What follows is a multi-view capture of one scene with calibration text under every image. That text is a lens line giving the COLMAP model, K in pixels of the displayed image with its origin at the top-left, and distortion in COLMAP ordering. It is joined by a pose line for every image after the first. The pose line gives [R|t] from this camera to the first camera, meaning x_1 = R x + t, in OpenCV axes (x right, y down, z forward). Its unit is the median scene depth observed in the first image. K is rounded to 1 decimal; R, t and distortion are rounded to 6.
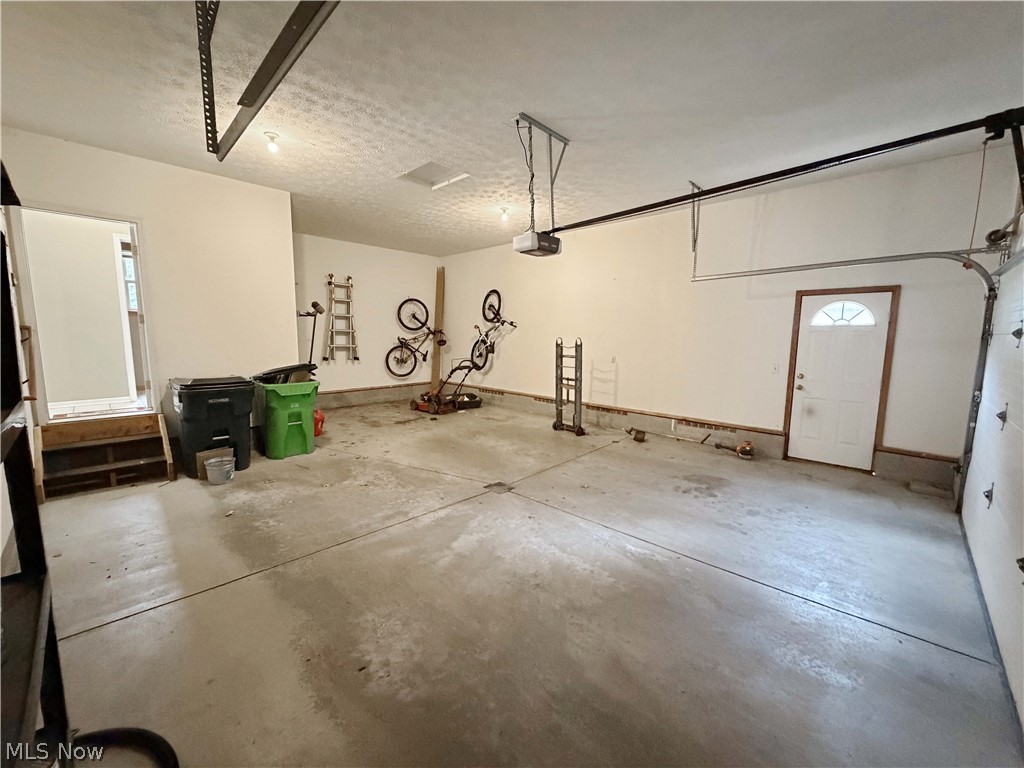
lens RADIAL K [[406.5, 0, 512.3], [0, 406.5, 384.7], [0, 0, 1]] dist [-0.000018, 0.000218]
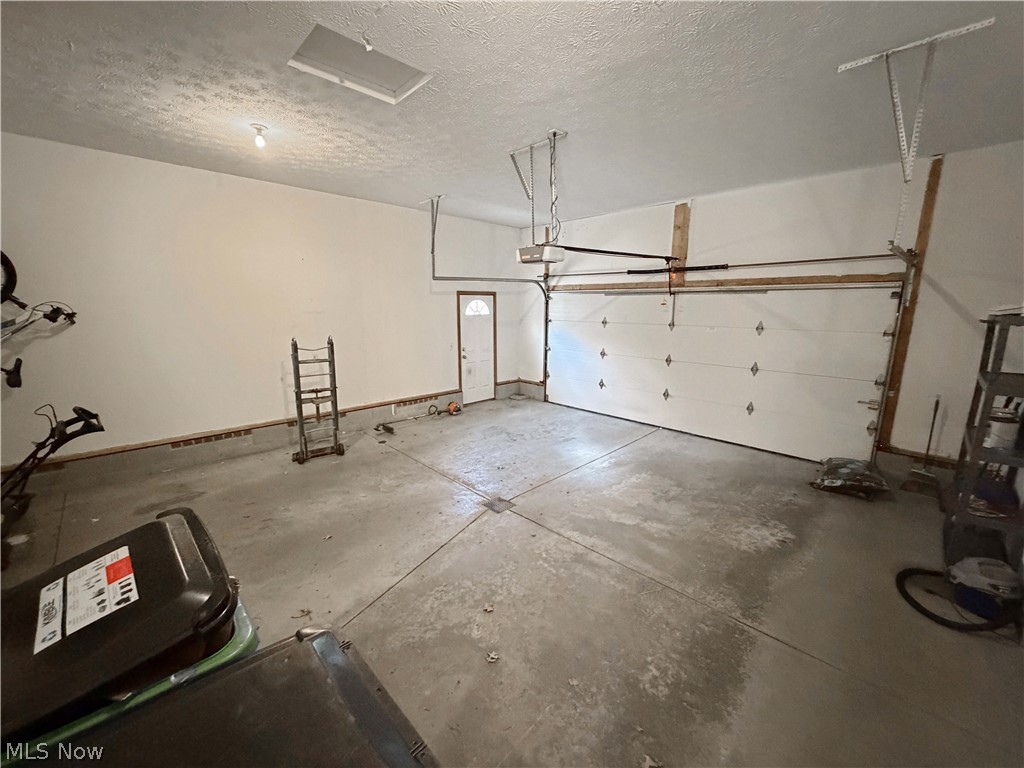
lens RADIAL K [[406.5, 0, 511.8], [0, 406.5, 381.8], [0, 0, 1]] dist [-0.000018, 0.000218]
pose [[0.037660, -0.195976, 0.979885, -0.777579], [0.121894, 0.974159, 0.190146, -0.170794], [-0.991828, 0.112281, 0.060575, 0.774540]]
